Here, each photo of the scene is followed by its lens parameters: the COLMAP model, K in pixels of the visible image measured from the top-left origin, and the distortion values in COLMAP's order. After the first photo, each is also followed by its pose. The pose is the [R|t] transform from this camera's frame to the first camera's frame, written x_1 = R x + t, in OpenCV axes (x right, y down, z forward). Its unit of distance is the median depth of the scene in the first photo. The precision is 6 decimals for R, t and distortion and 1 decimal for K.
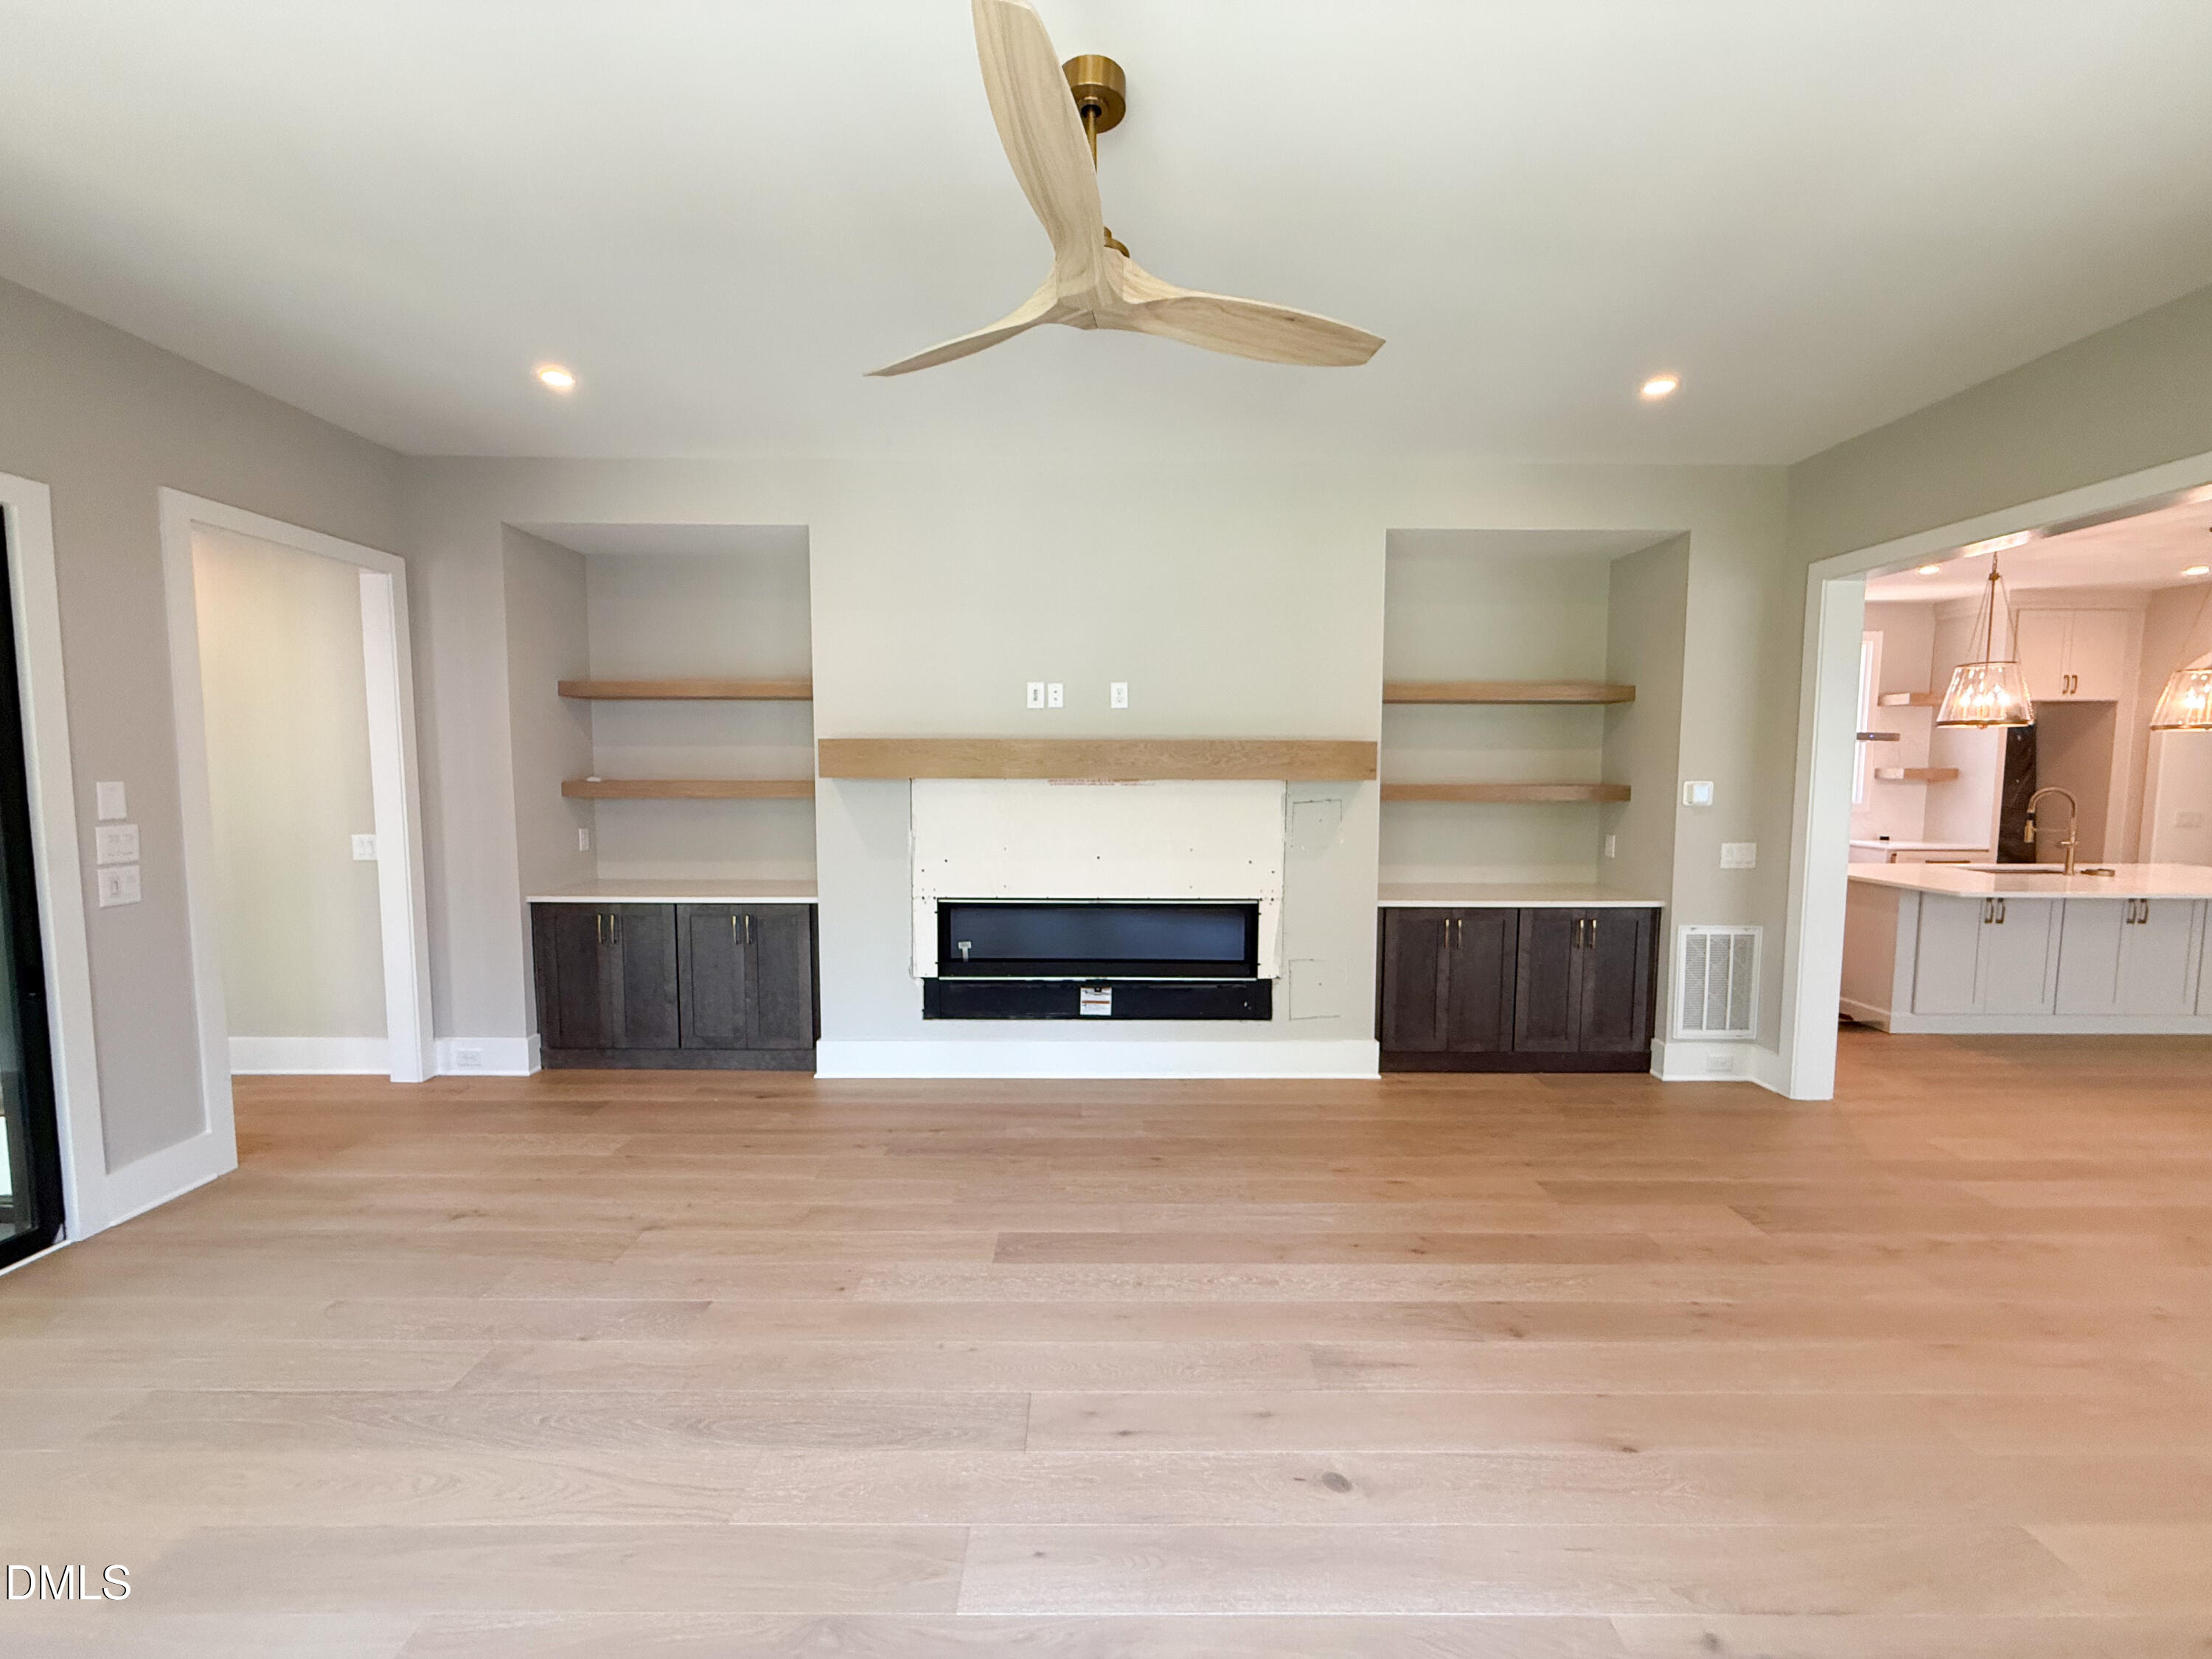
lens RADIAL K [[884.0, 0, 1099.1], [0, 884.0, 825.5], [0, 0, 1]] dist [-0.001262, 0.000399]
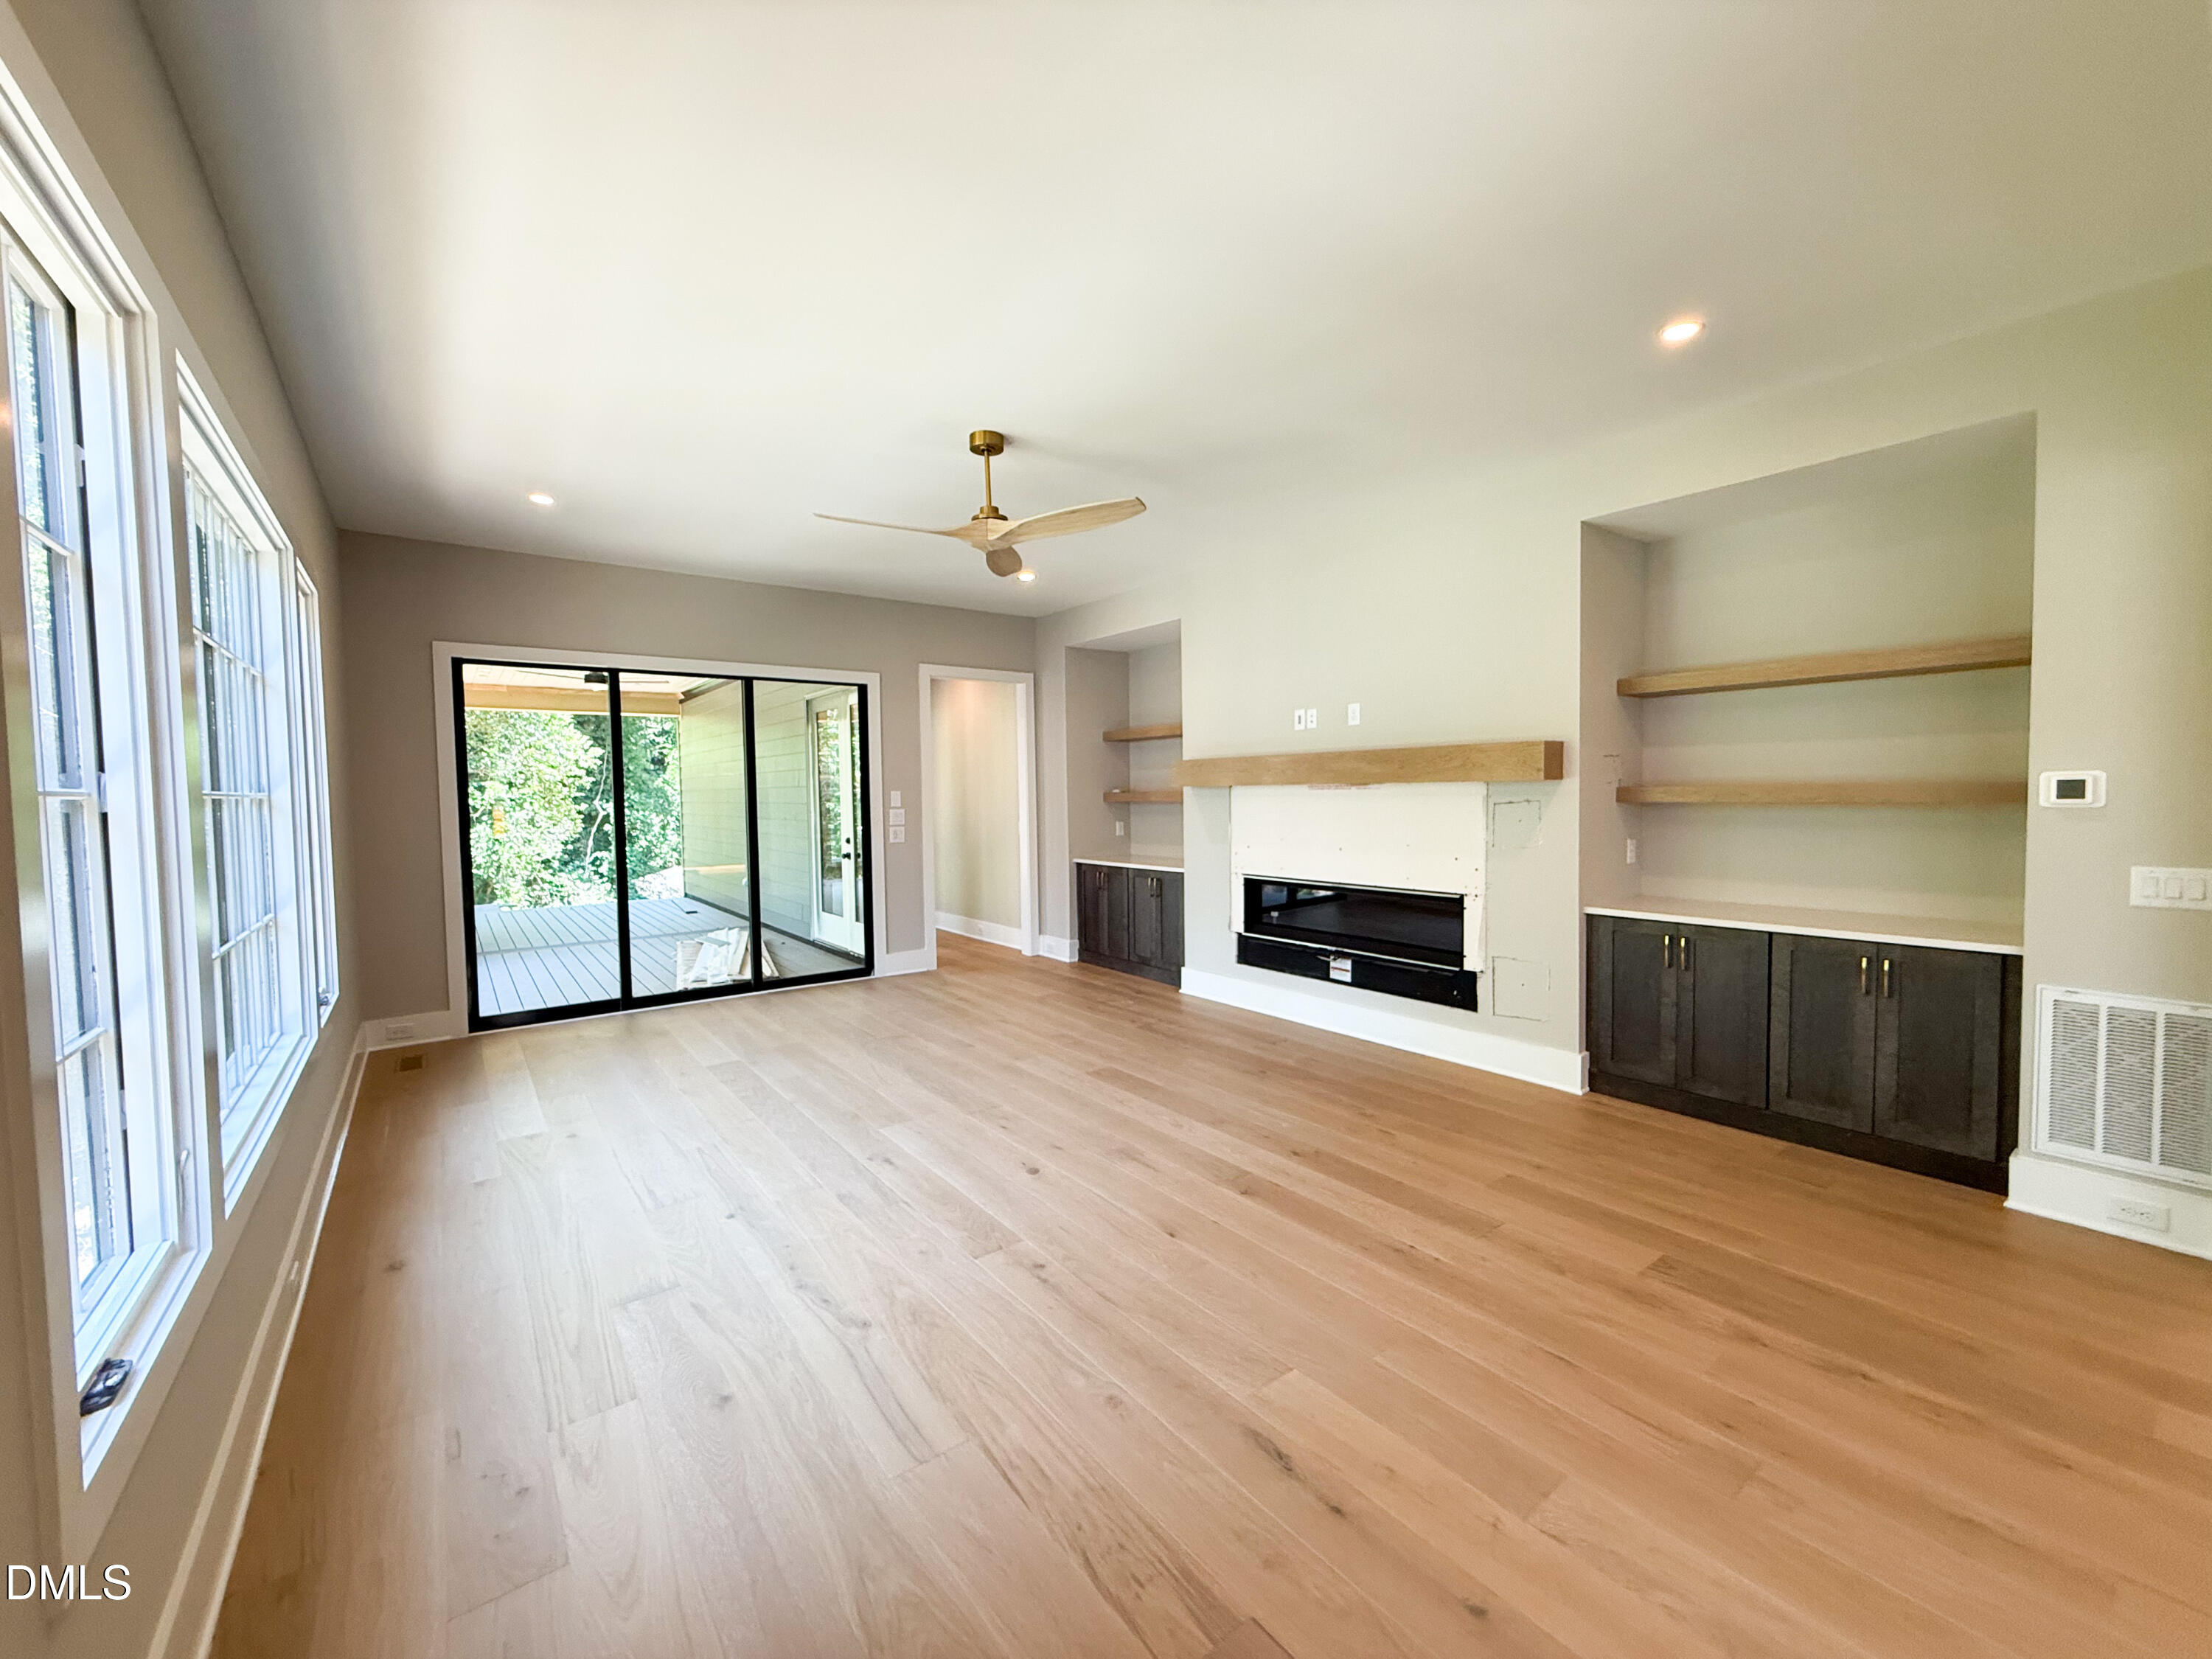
lens RADIAL K [[884.0, 0, 1105.0], [0, 884.0, 833.2], [0, 0, 1]] dist [-0.001262, 0.000399]
pose [[0.597508, 0.025090, -0.801470, 0.779196], [-0.040153, 0.999193, 0.001345, 0.025587], [0.800857, 0.031378, 0.598033, 0.014528]]
